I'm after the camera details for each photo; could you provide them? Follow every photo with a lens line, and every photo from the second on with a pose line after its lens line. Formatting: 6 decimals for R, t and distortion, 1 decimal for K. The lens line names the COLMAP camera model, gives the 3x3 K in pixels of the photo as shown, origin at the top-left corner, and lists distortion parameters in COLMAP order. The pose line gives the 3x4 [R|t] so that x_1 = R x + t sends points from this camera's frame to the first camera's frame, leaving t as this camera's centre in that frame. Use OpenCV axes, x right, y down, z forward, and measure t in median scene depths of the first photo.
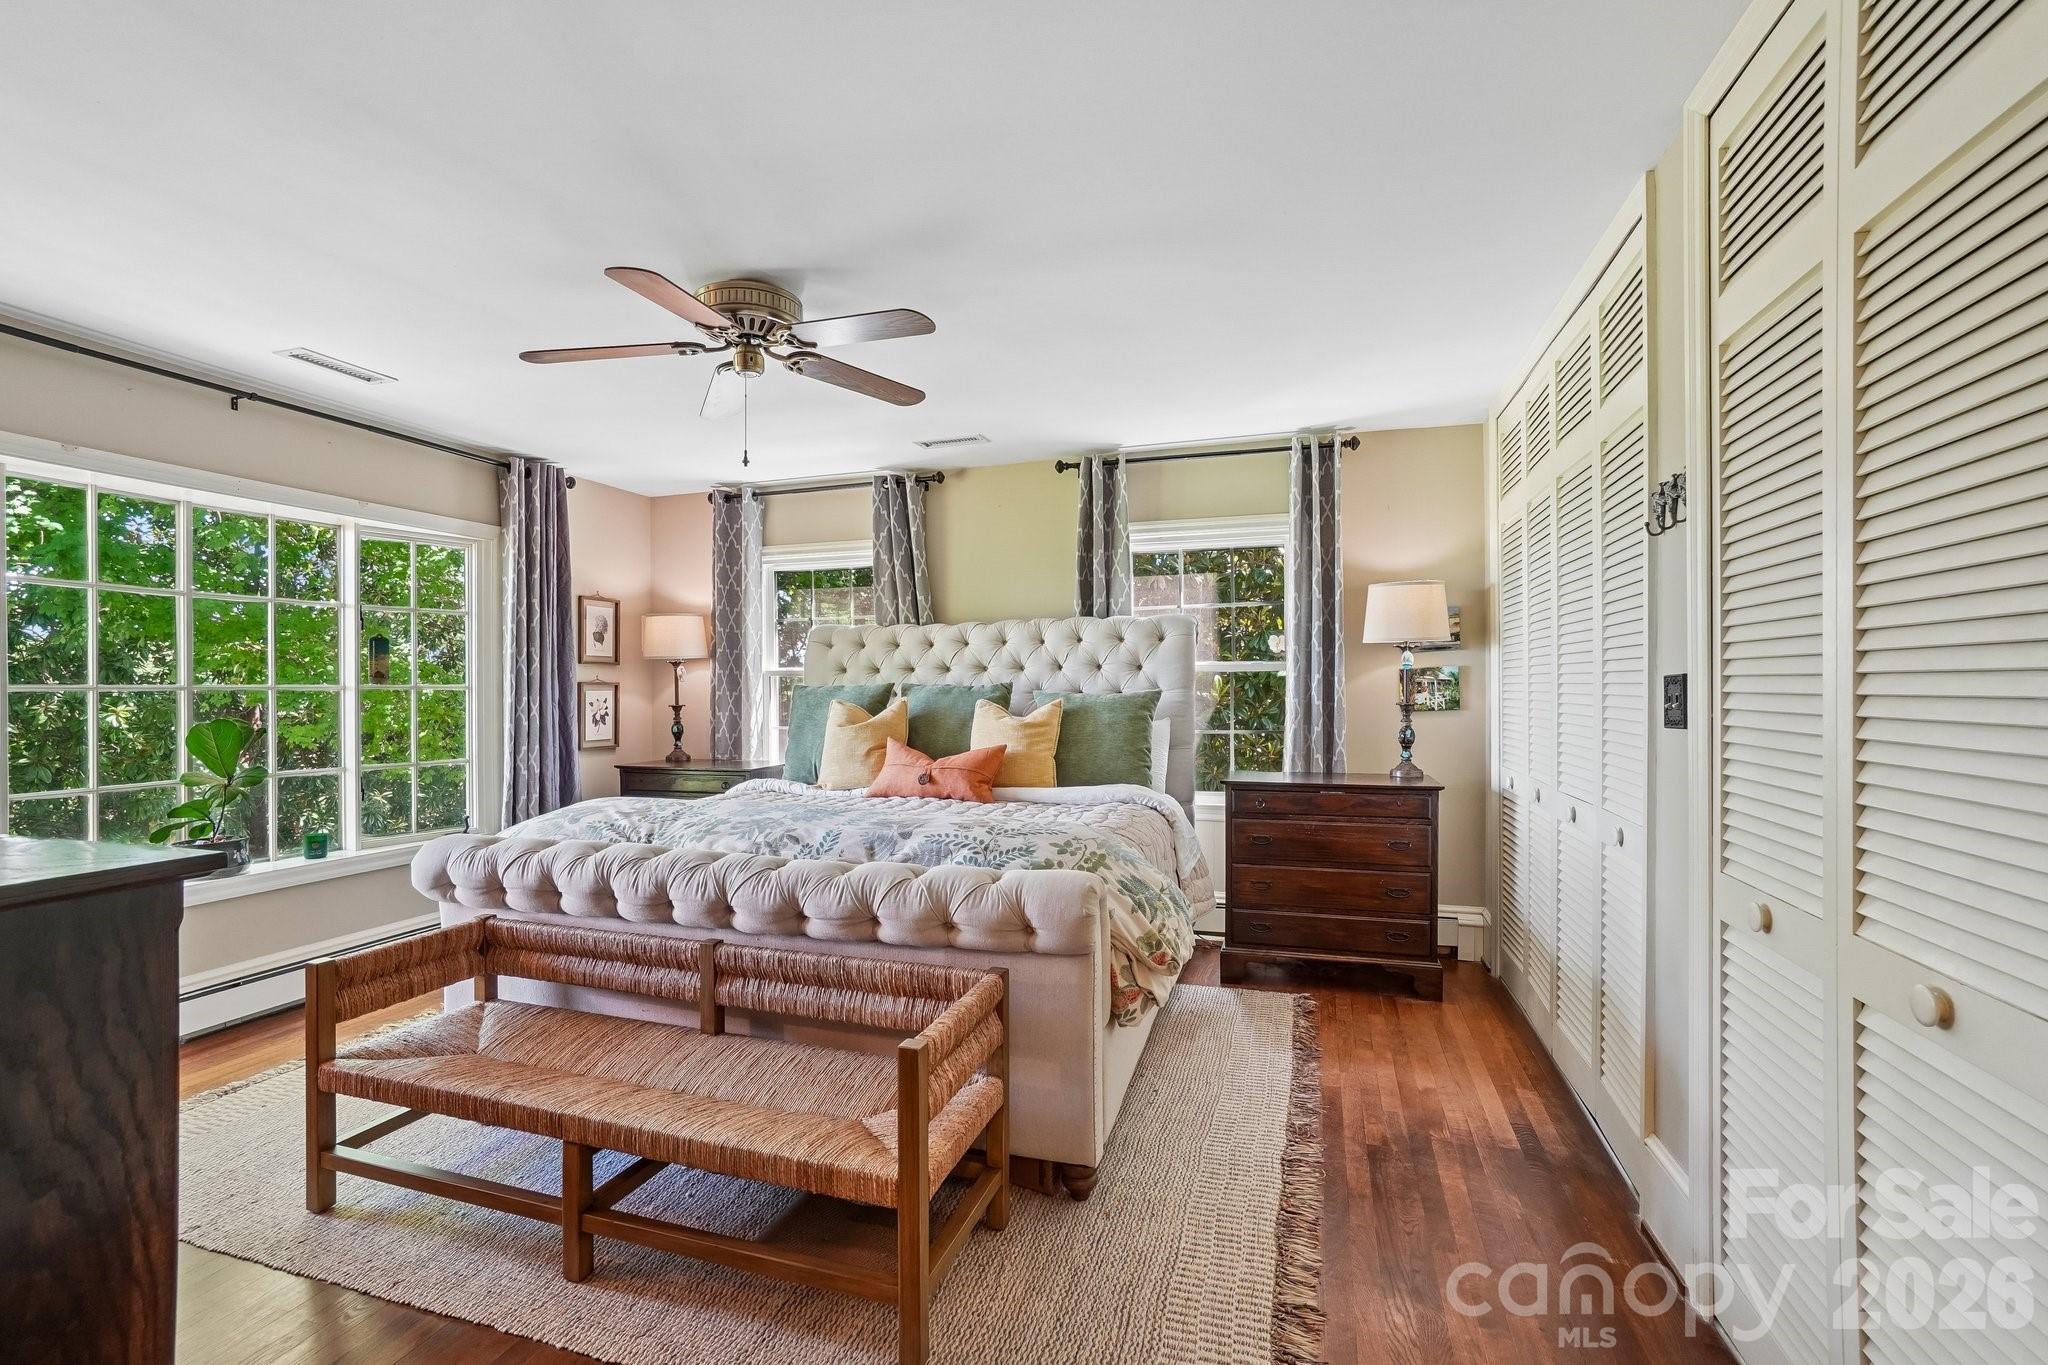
lens RADIAL K [[930.0, 0, 1012.0], [0, 930.0, 672.2], [0, 0, 1]] dist [-0.048628, 0.031295]
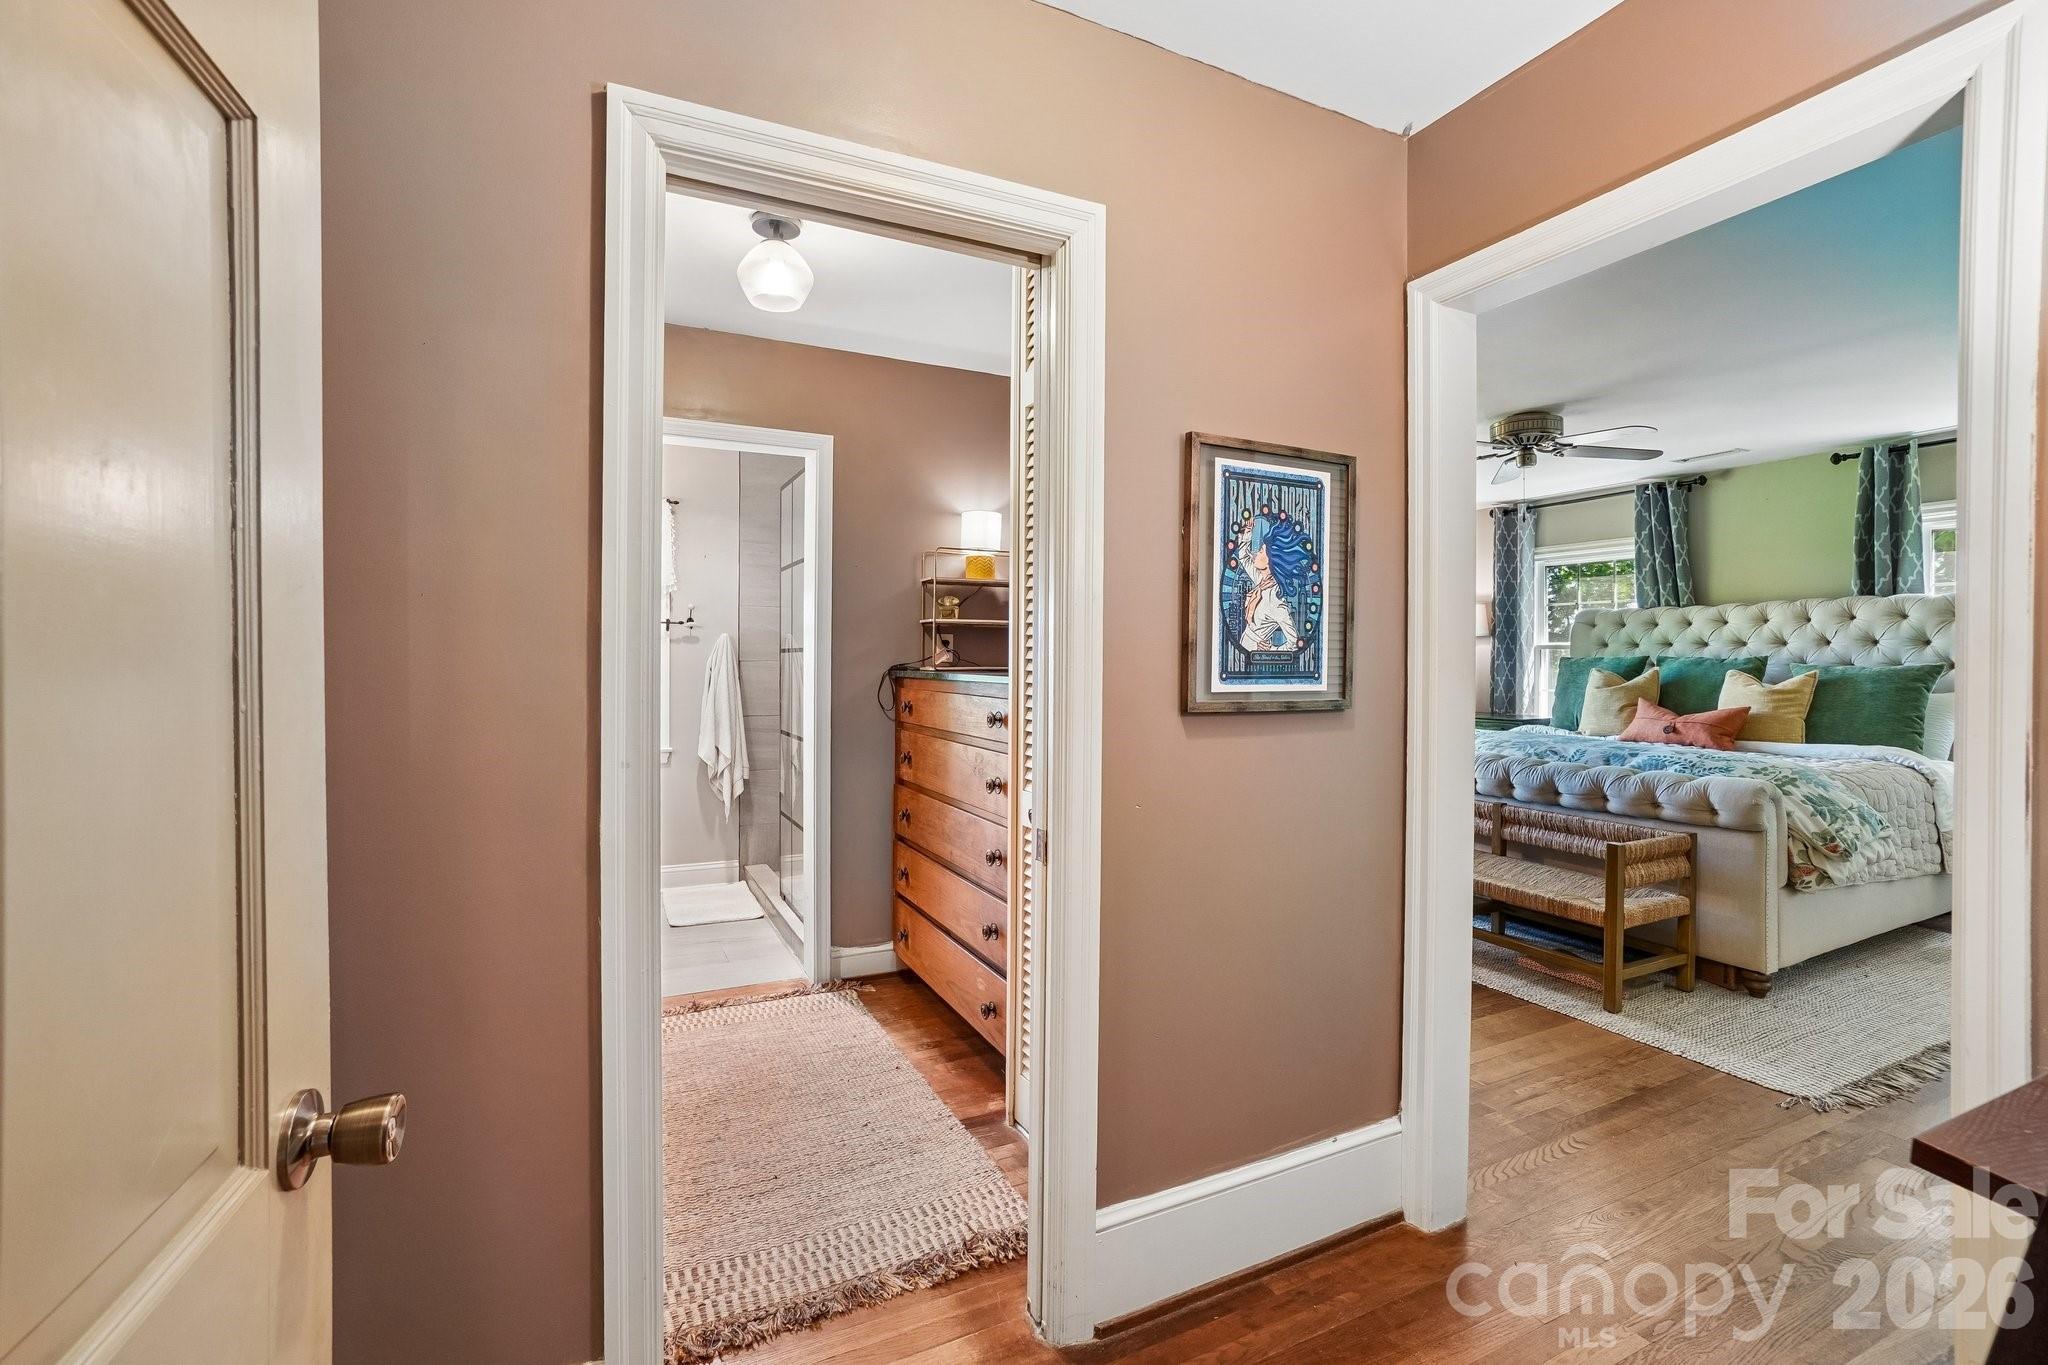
lens RADIAL K [[930.0, 0, 1012.0], [0, 930.0, 672.2], [0, 0, 1]] dist [-0.048628, 0.031295]
pose [[0.711322, 0.019019, -0.702609, 0.138792], [0.004888, 0.999476, 0.032004, -0.010500], [0.702849, -0.026199, 0.710856, -0.518328]]
